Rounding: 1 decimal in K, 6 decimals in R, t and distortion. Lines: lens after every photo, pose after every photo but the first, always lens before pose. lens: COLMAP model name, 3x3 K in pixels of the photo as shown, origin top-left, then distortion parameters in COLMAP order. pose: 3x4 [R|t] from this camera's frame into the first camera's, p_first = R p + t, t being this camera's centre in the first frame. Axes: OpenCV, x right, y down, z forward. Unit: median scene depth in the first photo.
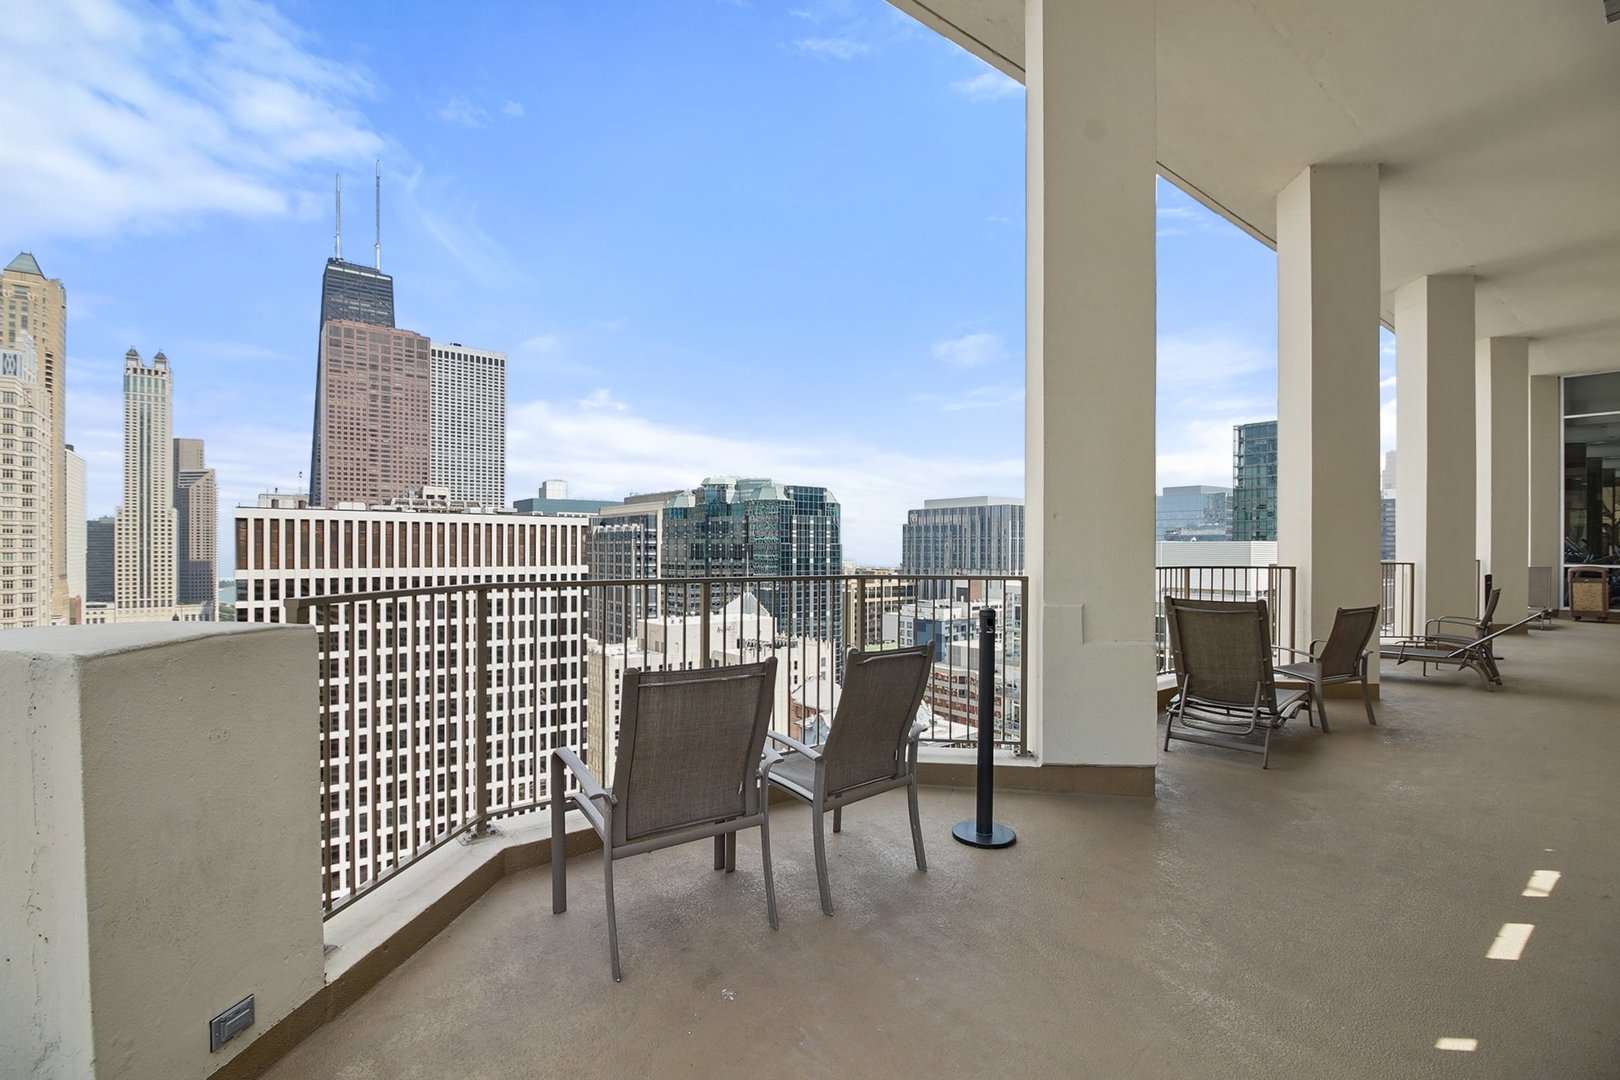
lens RADIAL K [[738.3, 0, 813.9], [0, 738.3, 545.5], [0, 0, 1]] dist [-0.027470, -0.001202]
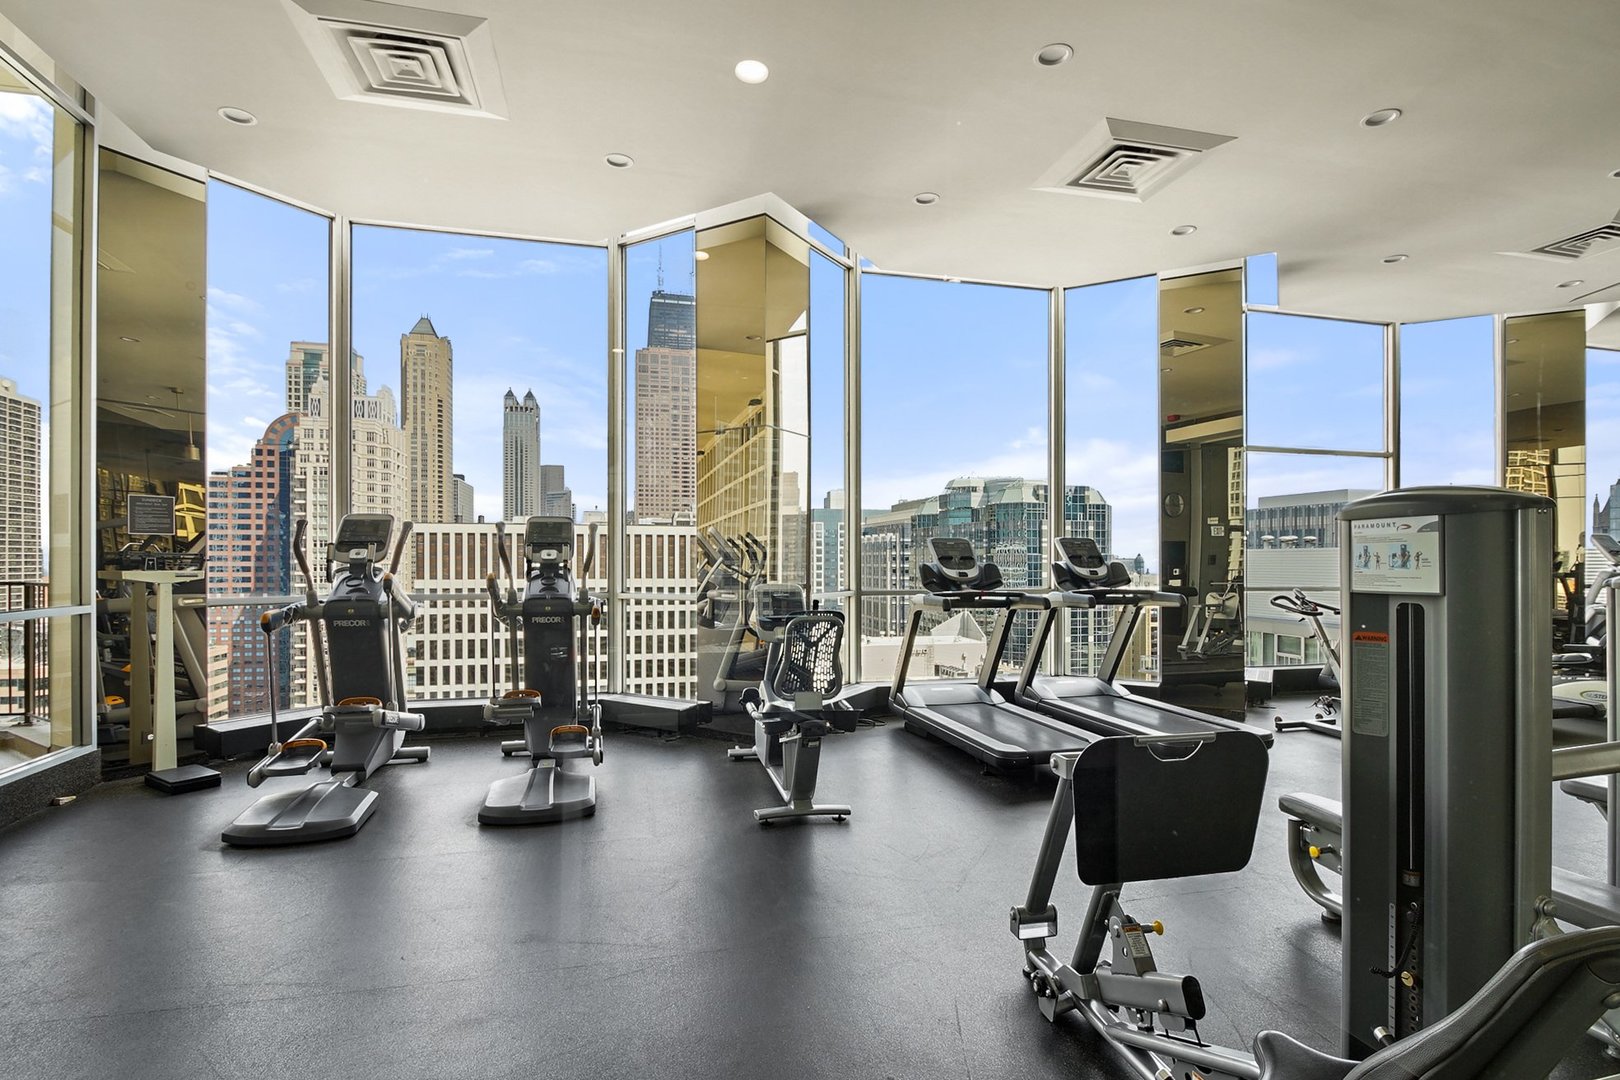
lens RADIAL K [[796.9, 0, 810.1], [0, 796.9, 550.6], [0, 0, 1]] dist [-0.009920, -0.003832]
pose [[0.910601, -0.005921, -0.413245, 0.092797], [0.002767, 0.999962, -0.008231, 0.000328], [0.413278, 0.006352, 0.910583, 0.057635]]
